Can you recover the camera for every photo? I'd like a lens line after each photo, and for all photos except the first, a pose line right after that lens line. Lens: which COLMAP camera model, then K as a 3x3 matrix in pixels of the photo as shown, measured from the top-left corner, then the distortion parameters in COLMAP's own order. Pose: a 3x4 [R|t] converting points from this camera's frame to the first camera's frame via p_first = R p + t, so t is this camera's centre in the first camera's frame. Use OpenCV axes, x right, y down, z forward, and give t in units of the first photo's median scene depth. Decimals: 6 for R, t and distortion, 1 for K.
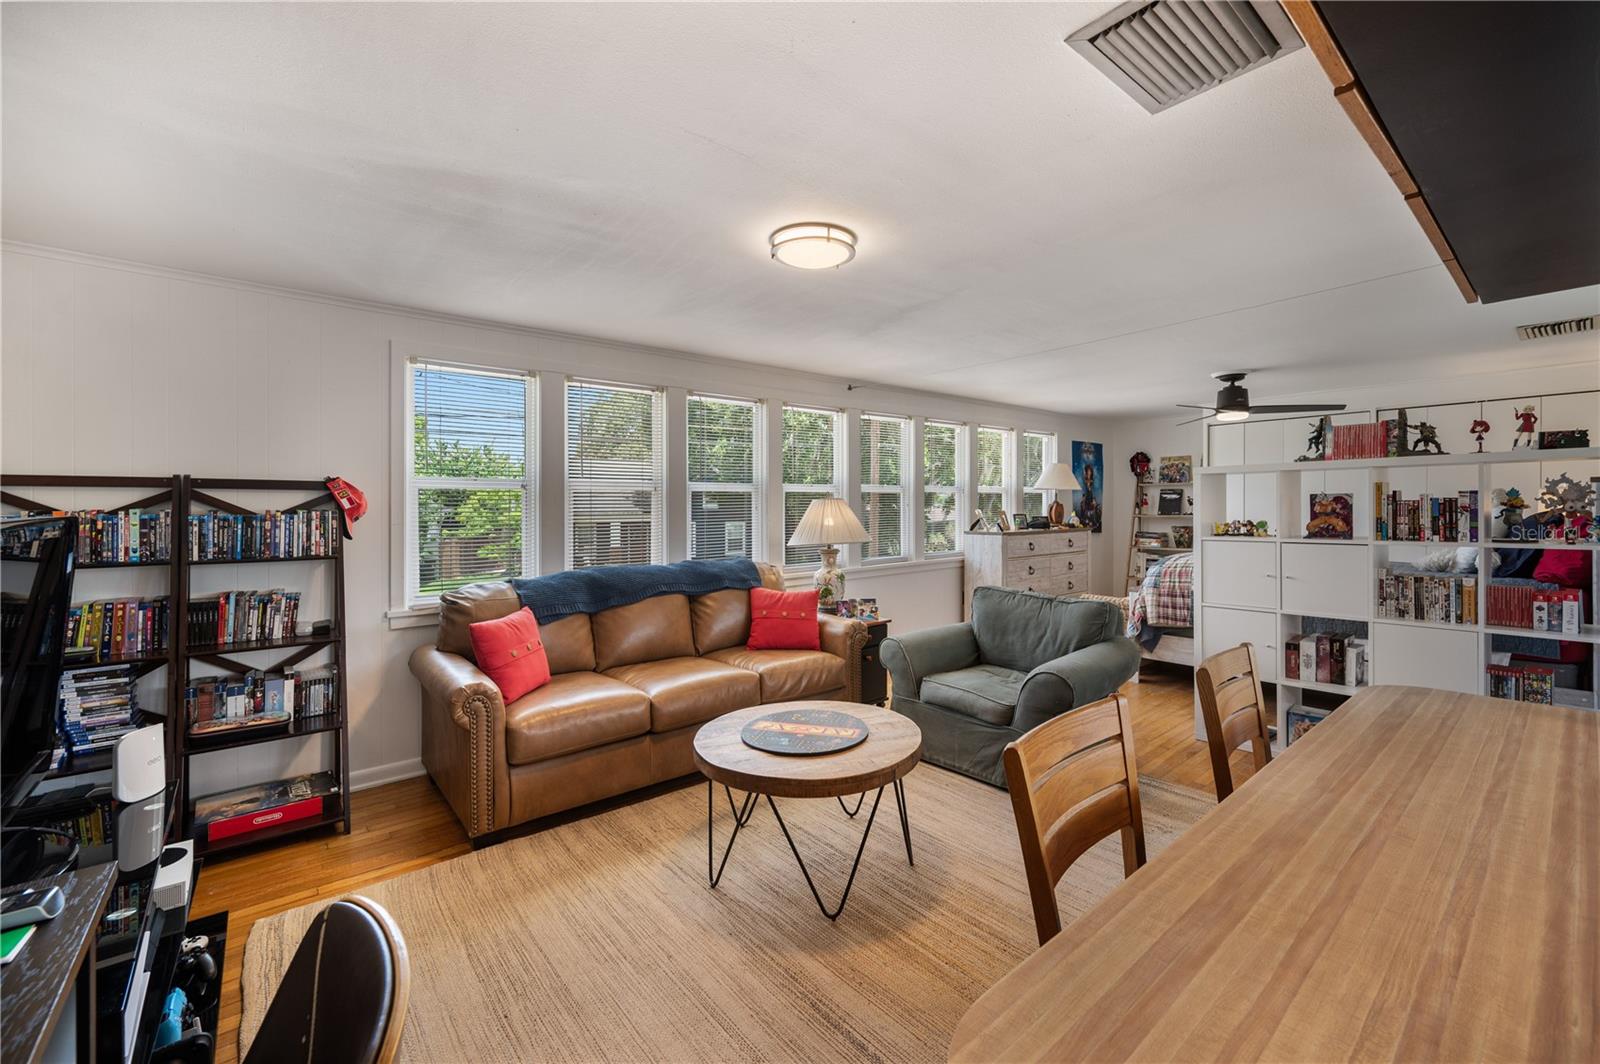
lens RADIAL K [[651.1, 0, 768.4], [0, 651.1, 503.2], [0, 0, 1]] dist [0.001771, -0.000473]
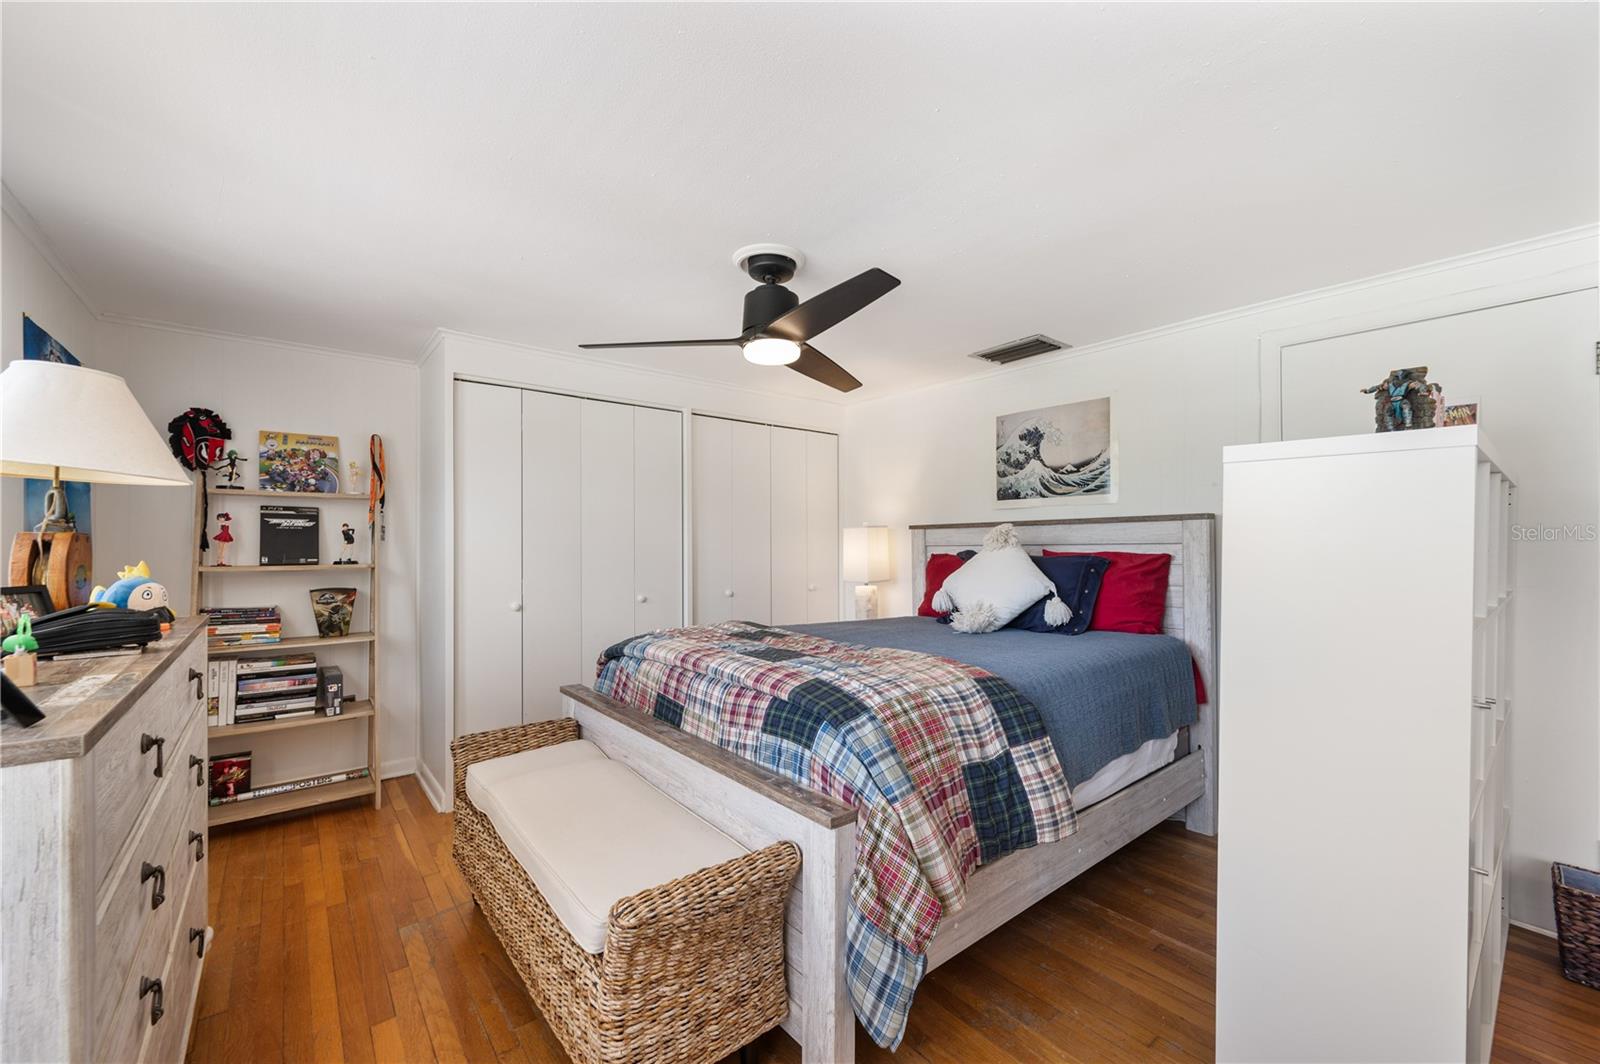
lens RADIAL K [[651.1, 0, 831.4], [0, 651.1, 542.6], [0, 0, 1]] dist [0.001771, -0.000473]
pose [[-0.043257, 0.010176, 0.999012, 0.395157], [-0.006354, 0.999925, -0.010460, 0.012887], [-0.999044, -0.006801, -0.043189, 1.598218]]
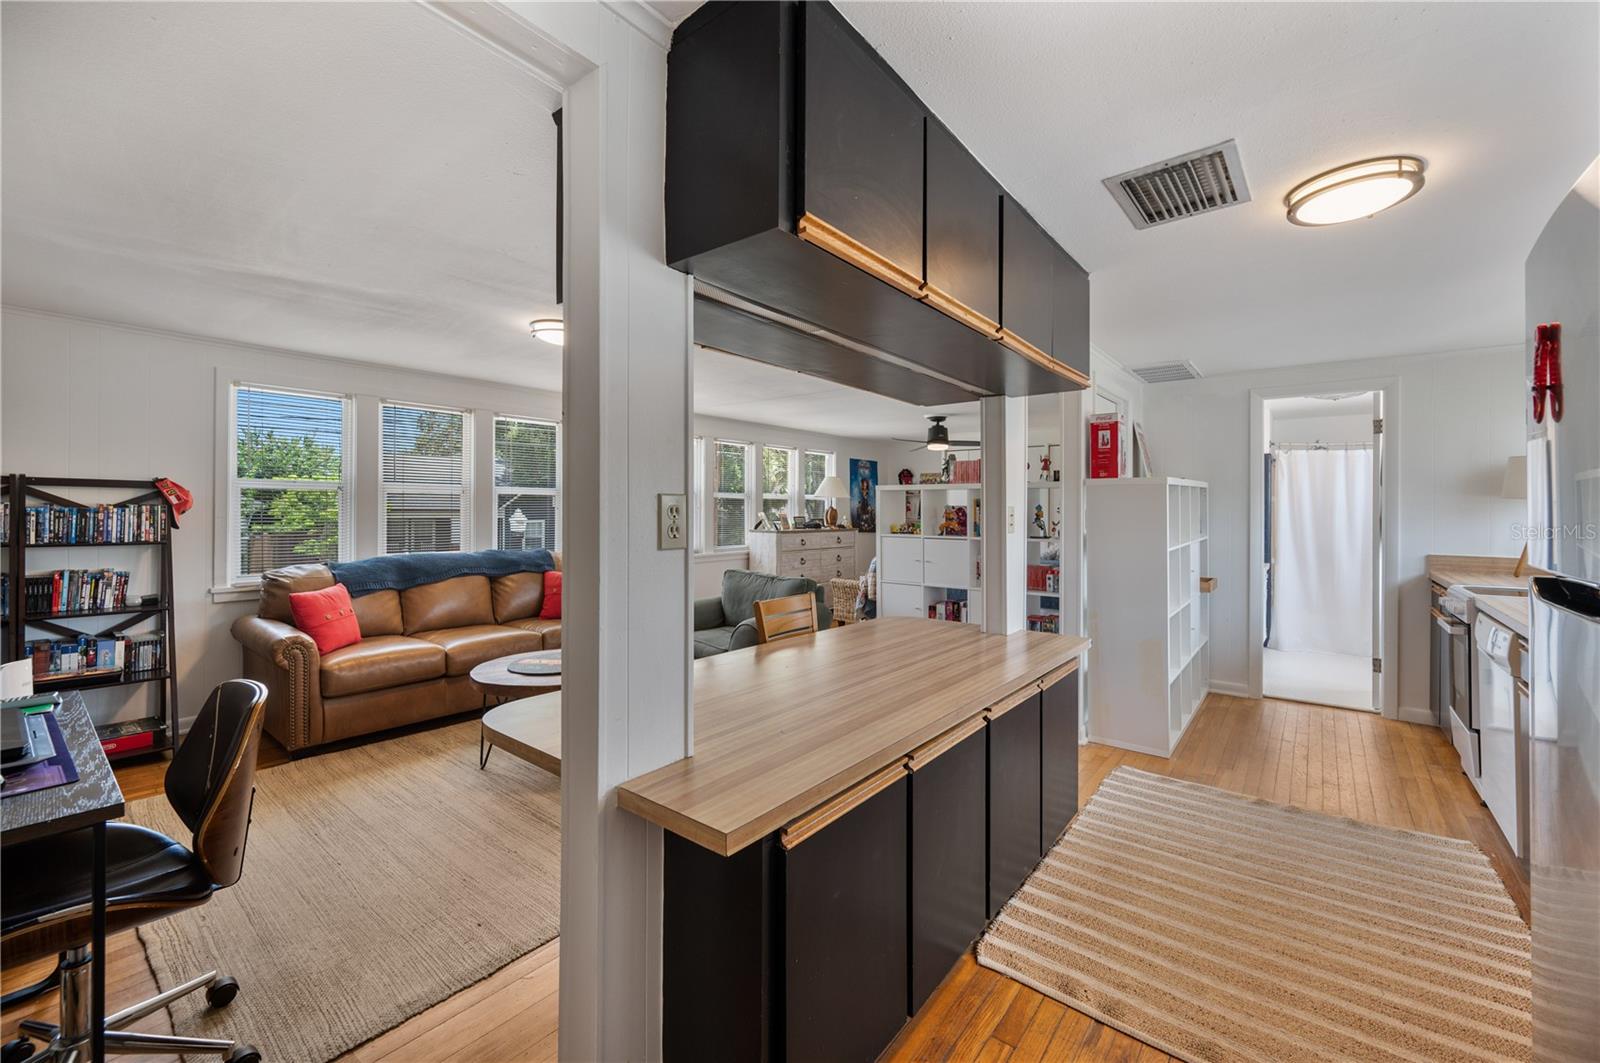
lens RADIAL K [[651.1, 0, 804.0], [0, 651.1, 515.7], [0, 0, 1]] dist [0.001771, -0.000473]
pose [[0.970399, 0.014914, 0.241046, 0.173149], [-0.019319, 0.999687, 0.015921, -0.009652], [-0.240733, -0.020106, 0.970383, -0.393365]]
